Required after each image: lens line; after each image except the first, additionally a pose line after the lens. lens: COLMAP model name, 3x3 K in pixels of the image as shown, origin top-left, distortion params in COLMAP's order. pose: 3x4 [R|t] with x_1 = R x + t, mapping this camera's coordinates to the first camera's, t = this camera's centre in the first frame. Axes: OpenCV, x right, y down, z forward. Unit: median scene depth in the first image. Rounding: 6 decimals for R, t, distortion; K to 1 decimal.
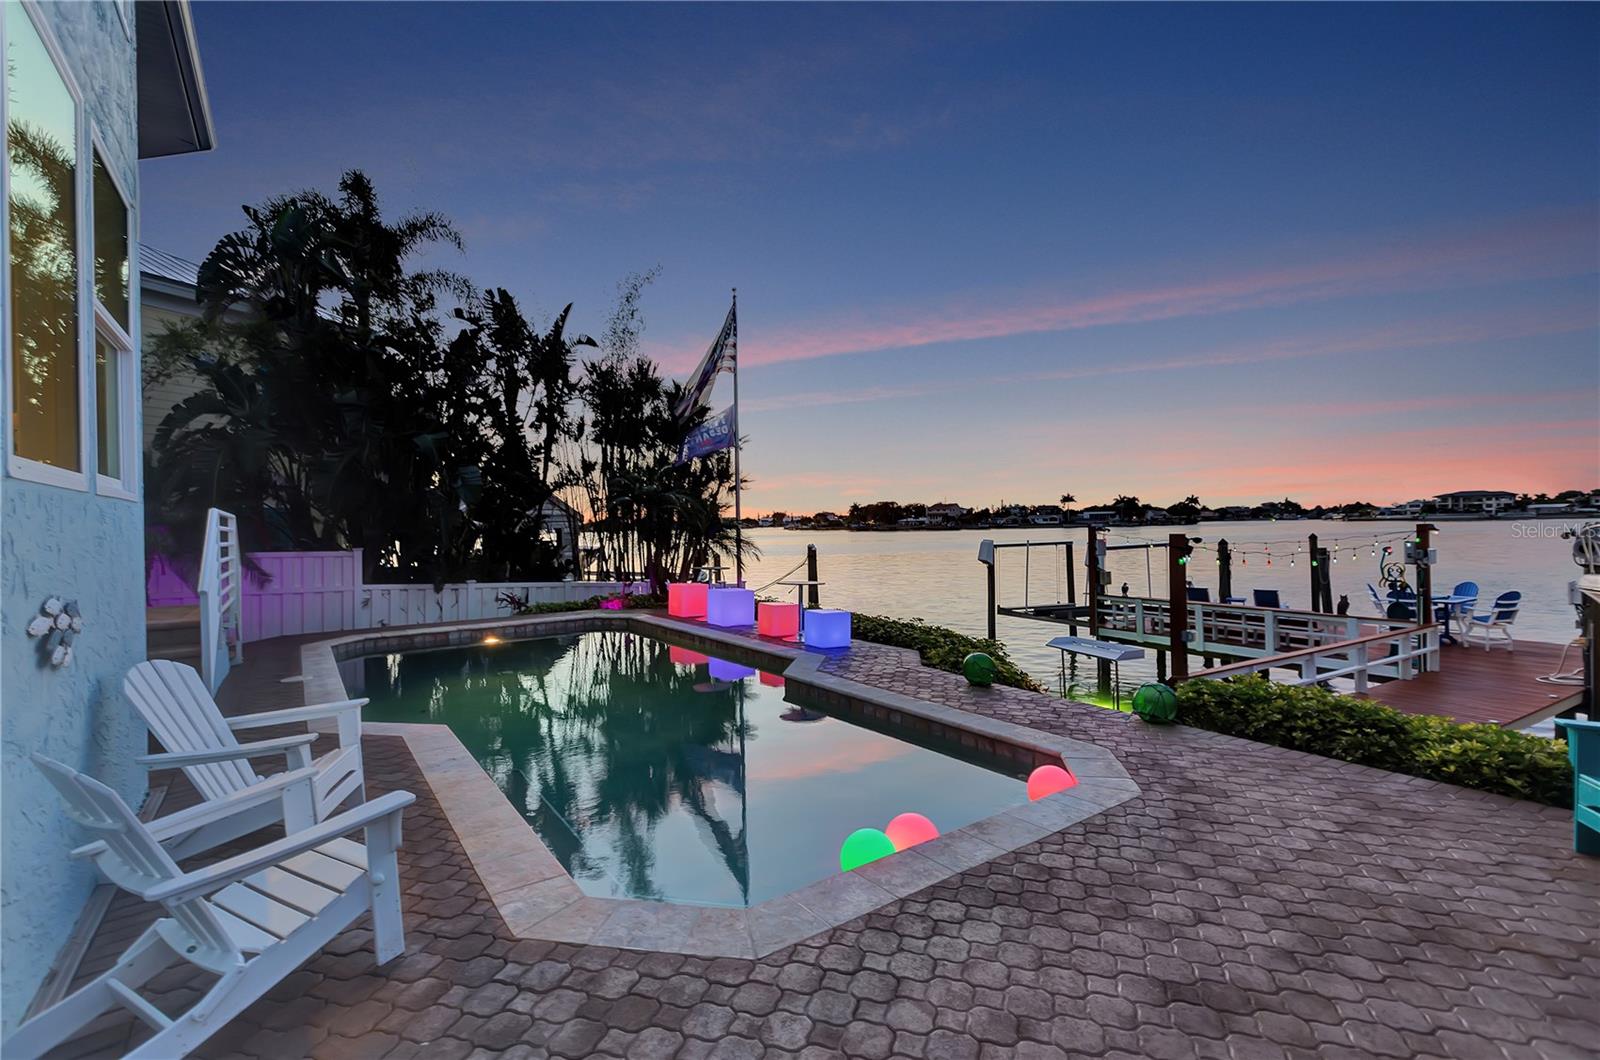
lens RADIAL K [[742.0, 0, 807.0], [0, 742.0, 519.5], [0, 0, 1]] dist [-0.000813, 0.000212]
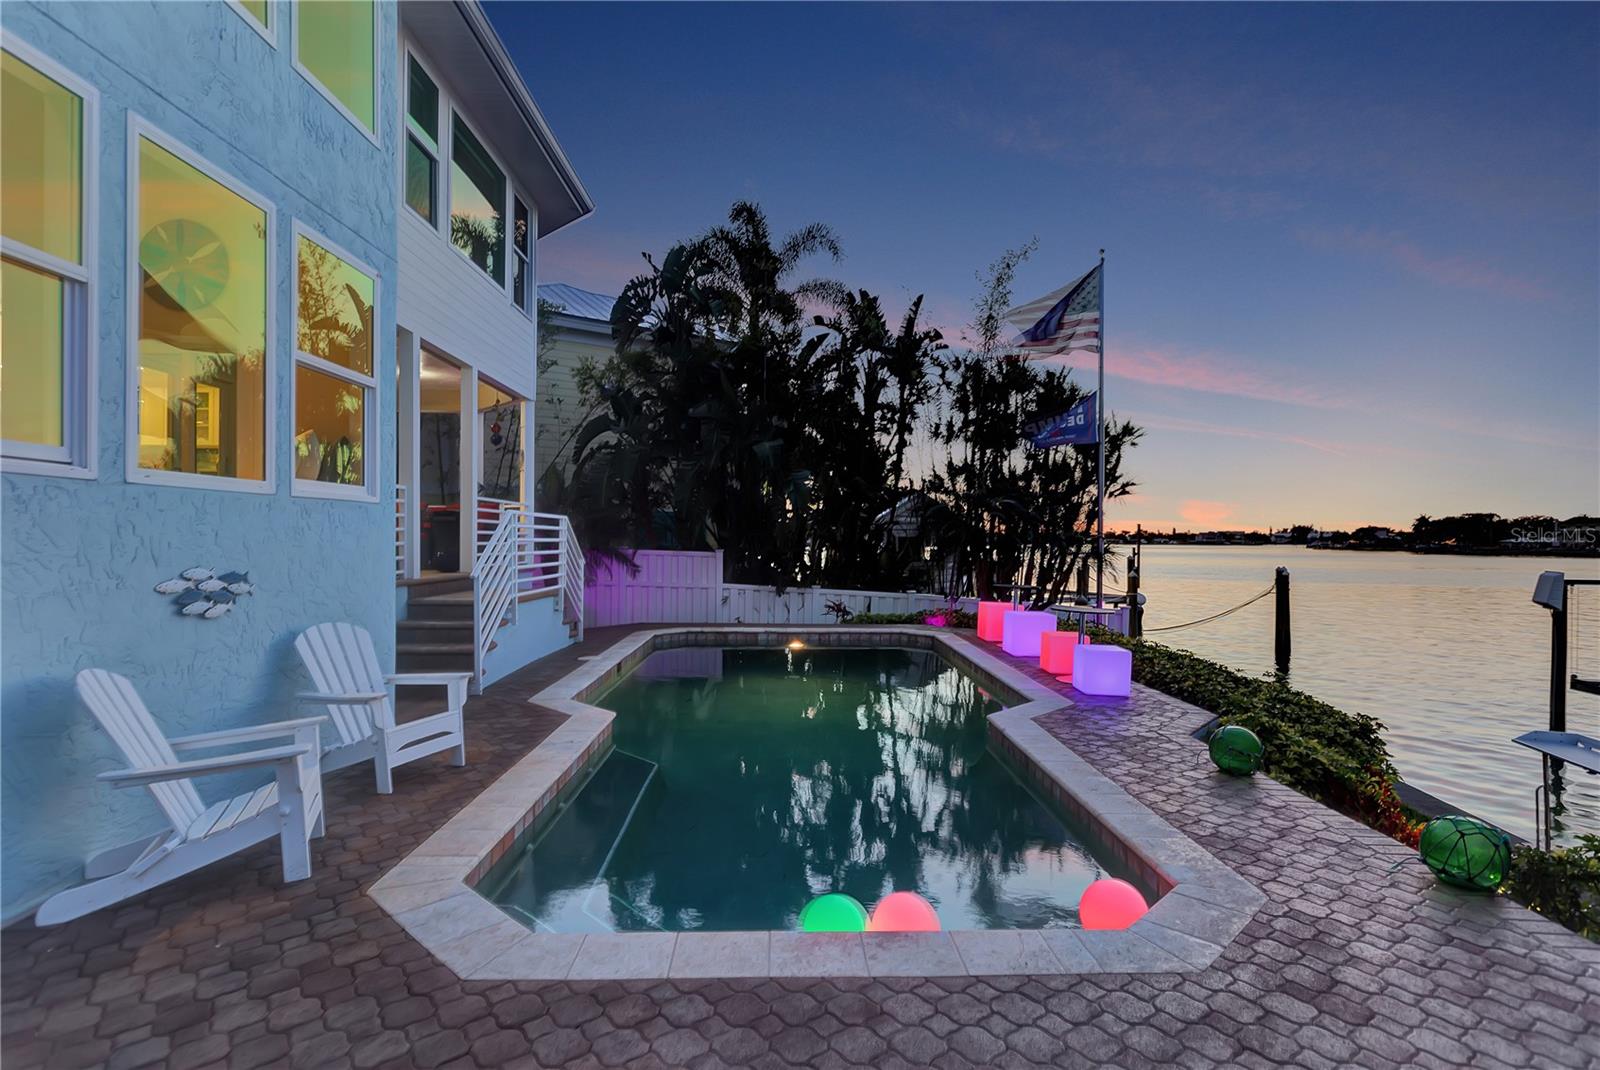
lens RADIAL K [[819.3, 0, 800.0], [0, 819.3, 537.8], [0, 0, 1]] dist [-0.002755, 0.000086]
pose [[0.825256, 0.026096, -0.564156, 0.141684], [-0.020632, 0.999658, 0.016060, -0.000221], [0.564382, -0.001614, 0.825512, 0.061244]]
